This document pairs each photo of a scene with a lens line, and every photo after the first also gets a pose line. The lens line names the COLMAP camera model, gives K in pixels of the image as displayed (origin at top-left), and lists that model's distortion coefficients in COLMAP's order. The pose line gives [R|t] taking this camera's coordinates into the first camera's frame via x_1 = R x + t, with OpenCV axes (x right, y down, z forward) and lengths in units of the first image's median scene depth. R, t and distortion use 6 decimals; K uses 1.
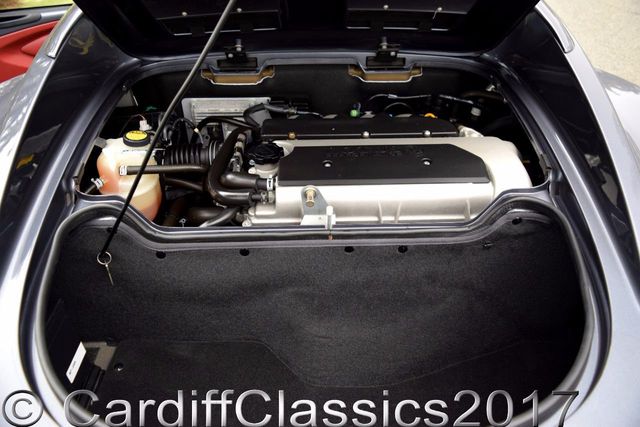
lens RADIAL K [[496.0, 0, 320.0], [0, 496.0, 213.5], [0, 0, 1]] dist [-0.009211, 0.007626]
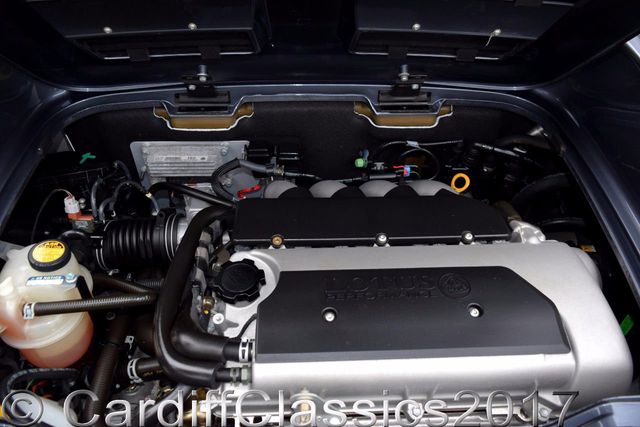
lens RADIAL K [[454.2, 0, 320.0], [0, 454.2, 213.5], [0, 0, 1]] dist [-0.007552, -0.003621]
pose [[0.999701, 0.001837, 0.024391, -0.009618], [-0.006191, 0.983713, 0.179639, -0.259602], [-0.023664, -0.179736, 0.983430, 0.312954]]
